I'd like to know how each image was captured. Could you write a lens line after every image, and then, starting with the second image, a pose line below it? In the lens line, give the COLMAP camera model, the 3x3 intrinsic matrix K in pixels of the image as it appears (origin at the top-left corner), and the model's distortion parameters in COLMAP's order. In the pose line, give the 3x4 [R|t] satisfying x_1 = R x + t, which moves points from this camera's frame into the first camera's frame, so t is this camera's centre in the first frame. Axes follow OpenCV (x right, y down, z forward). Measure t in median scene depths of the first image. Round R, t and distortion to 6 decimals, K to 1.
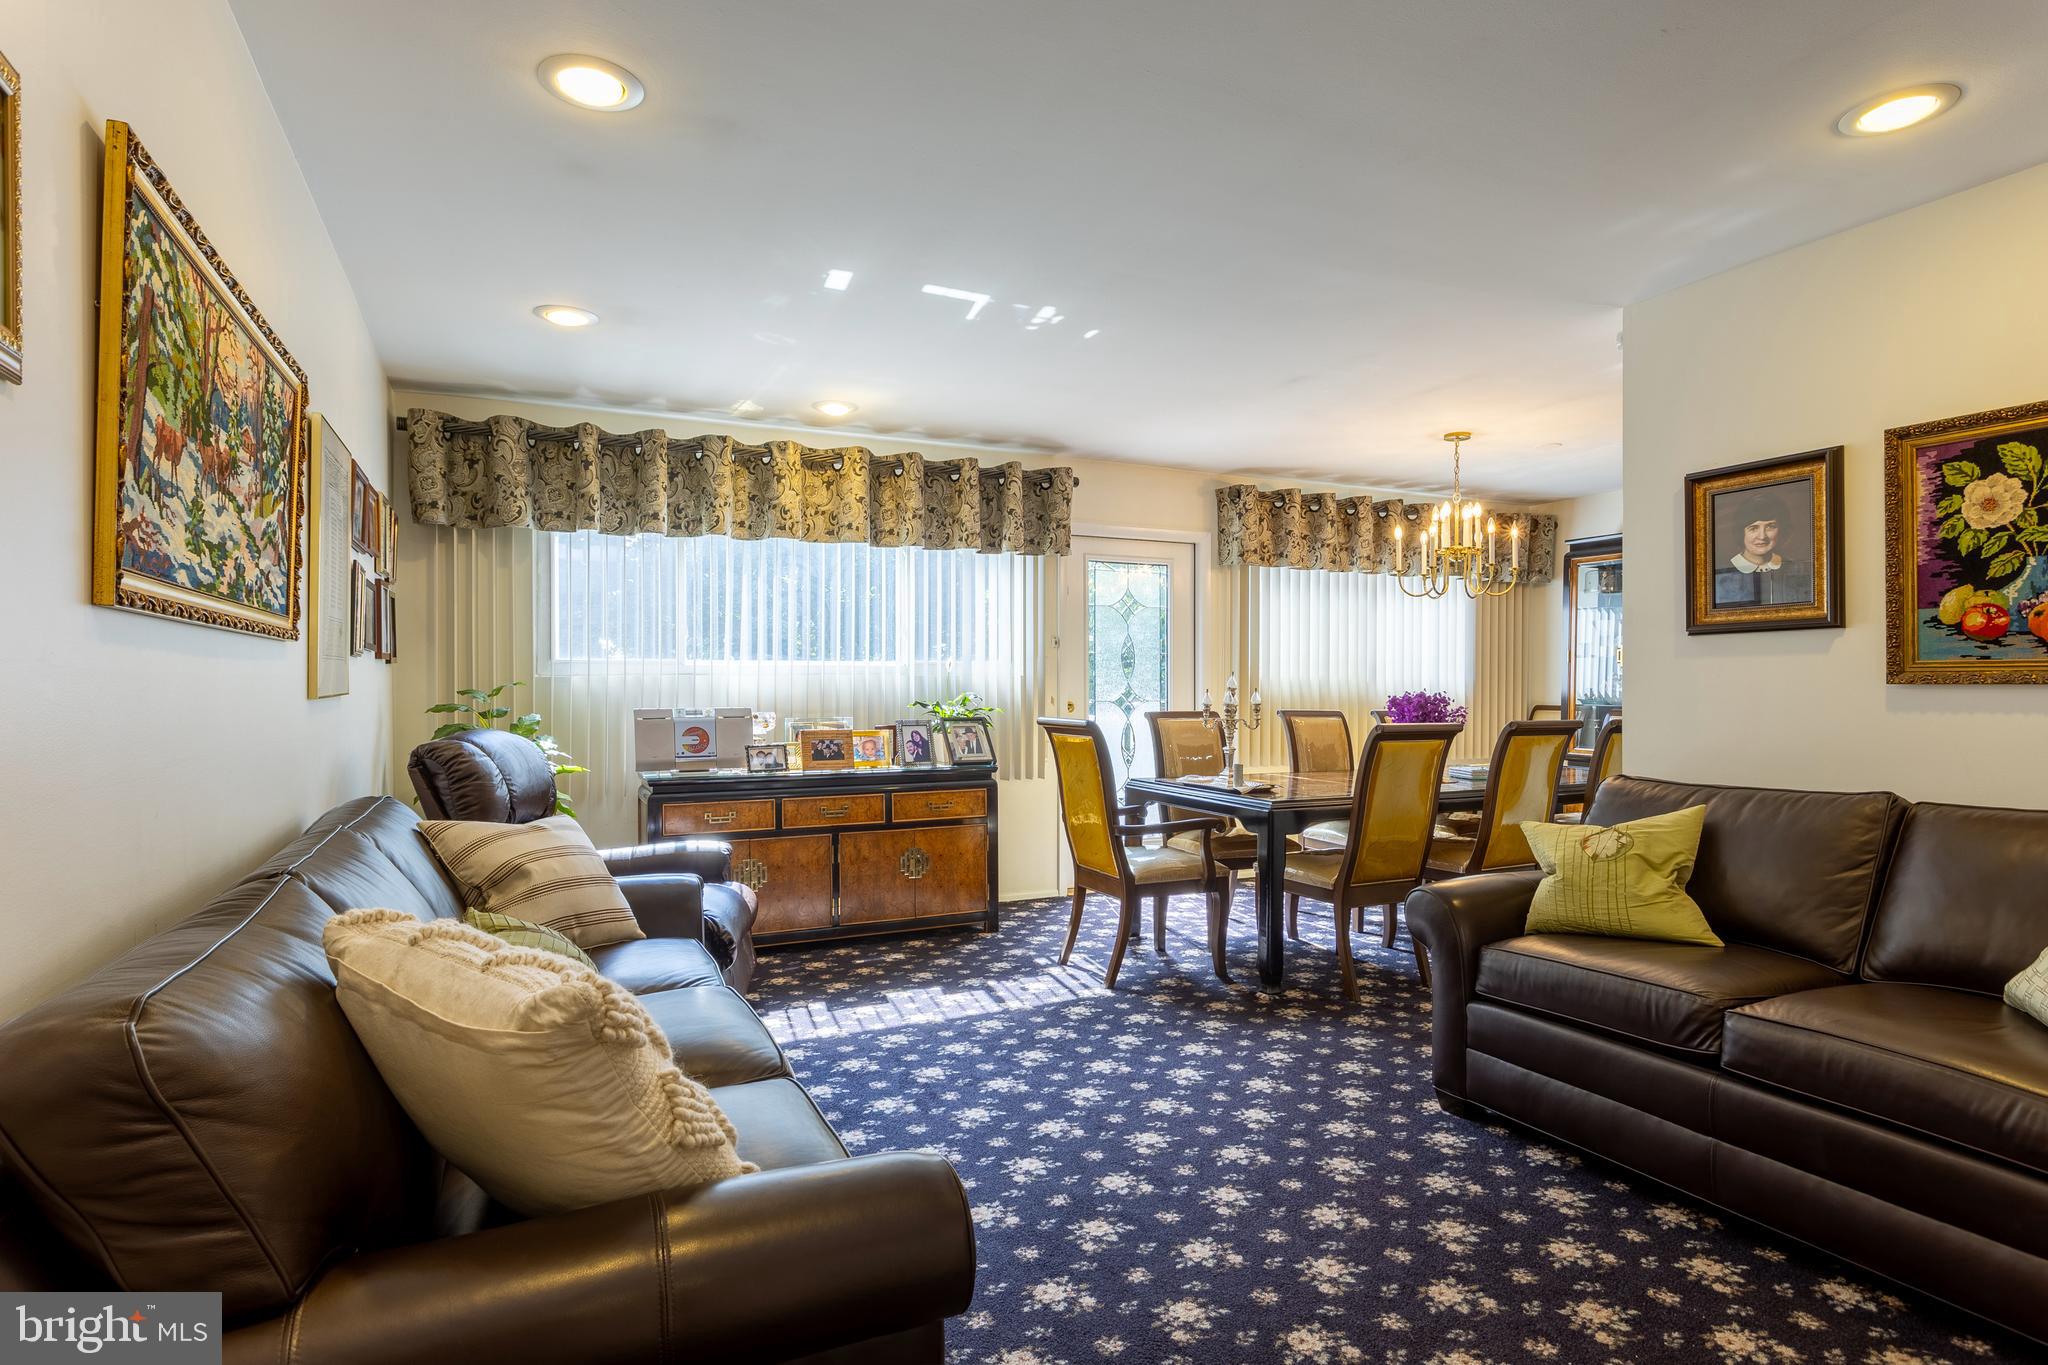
lens RADIAL K [[1056.0, 0, 1021.8], [0, 1056.0, 679.1], [0, 0, 1]] dist [-0.006213, -0.000711]
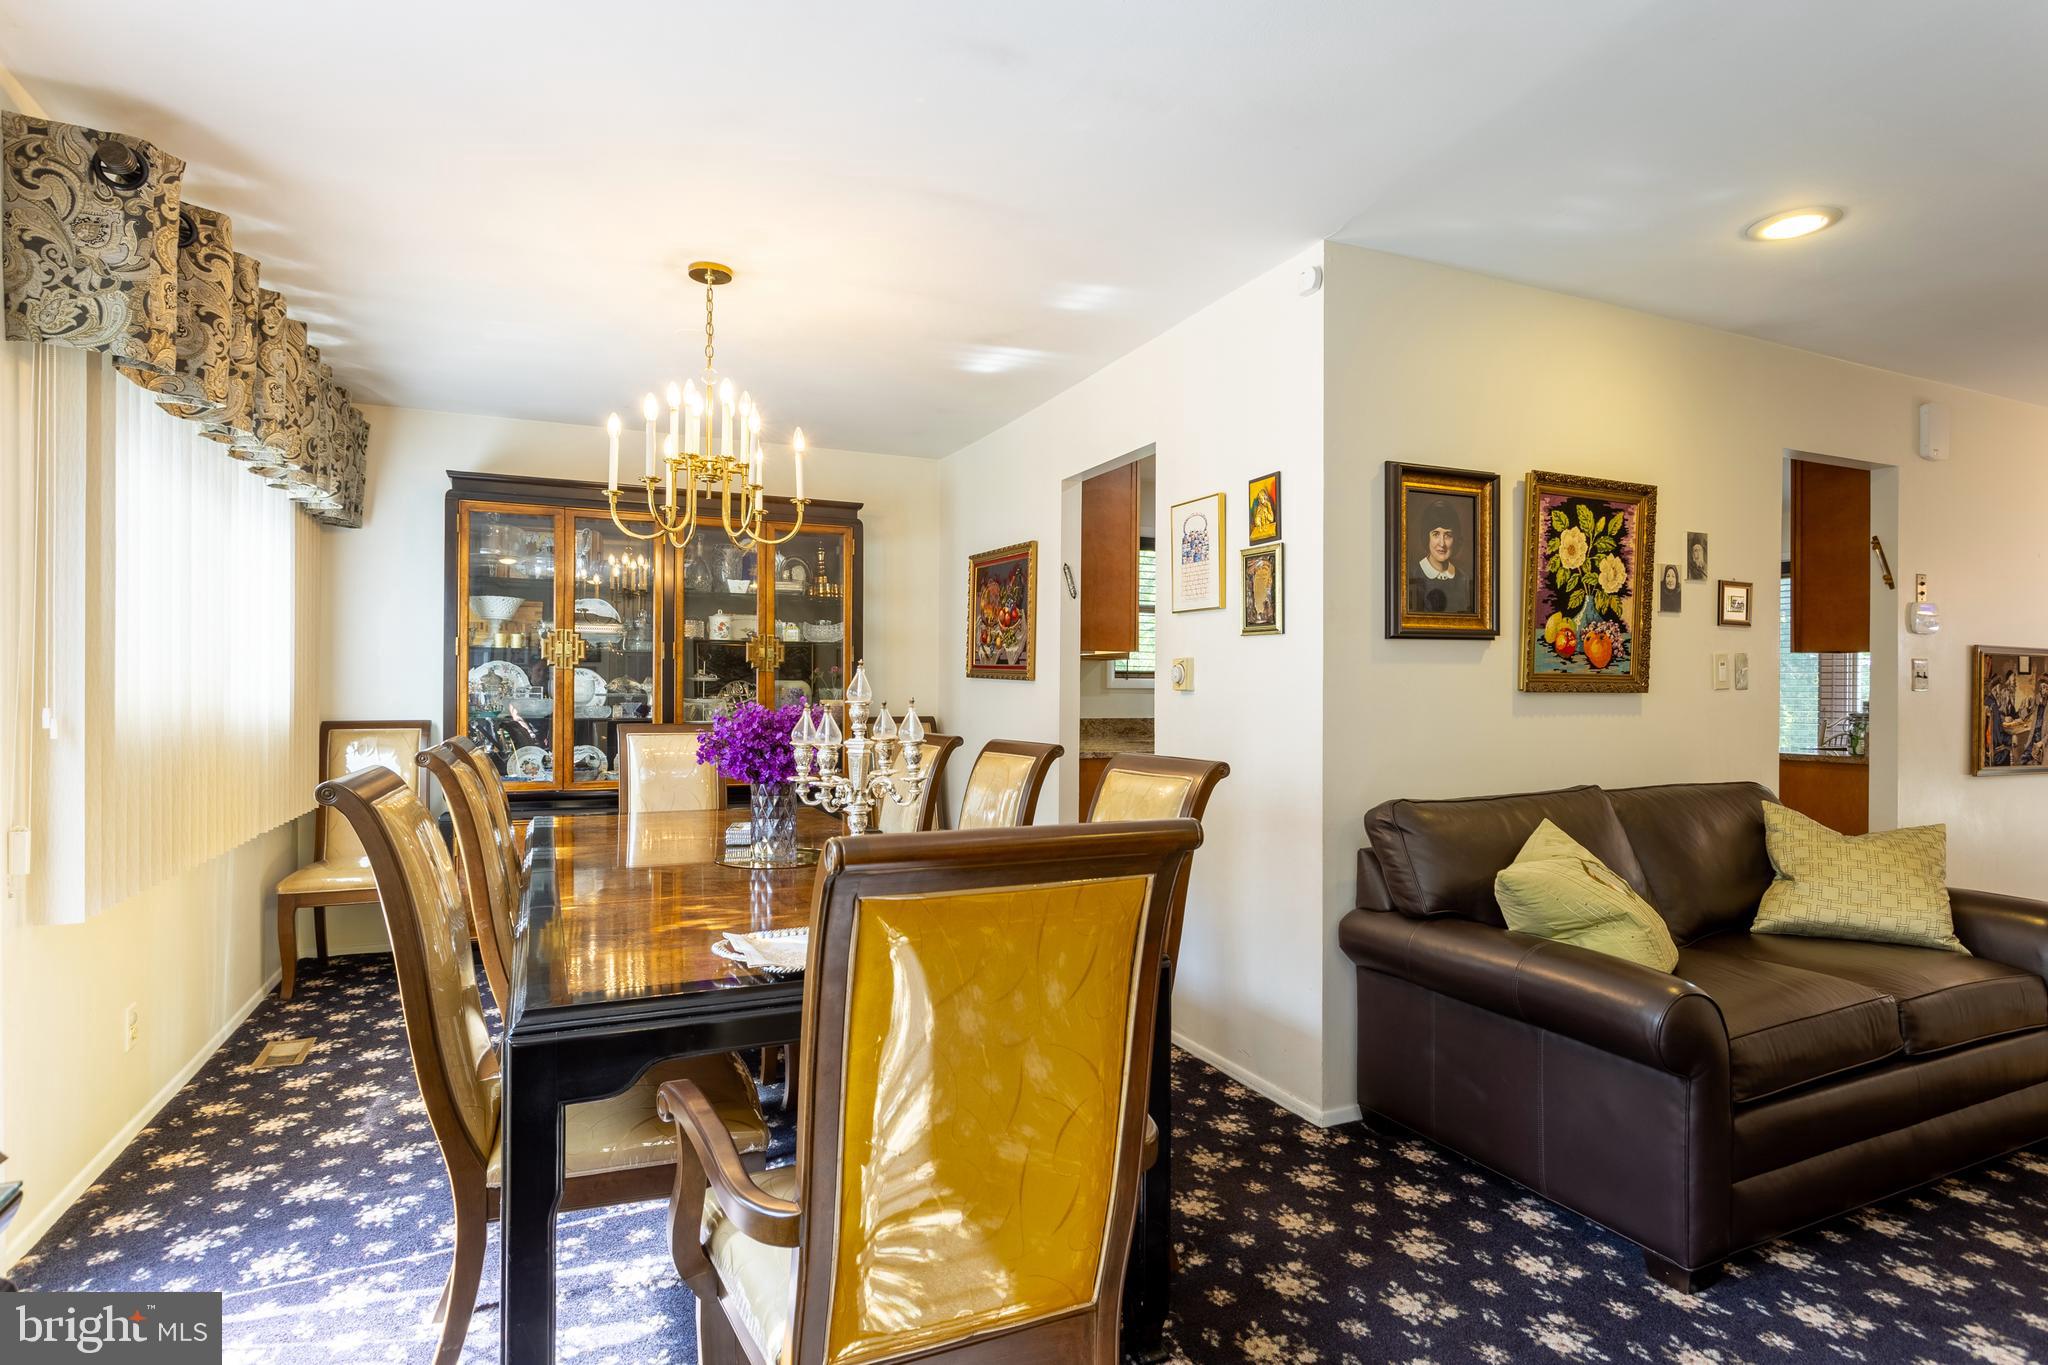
lens RADIAL K [[1056.0, 0, 1023.7], [0, 1056.0, 691.1], [0, 0, 1]] dist [-0.006213, -0.000711]
pose [[0.020136, -0.005161, 0.999784, -0.341195], [-0.009313, 0.999942, 0.005350, 0.002265], [-0.999754, -0.009419, 0.020087, 1.554039]]
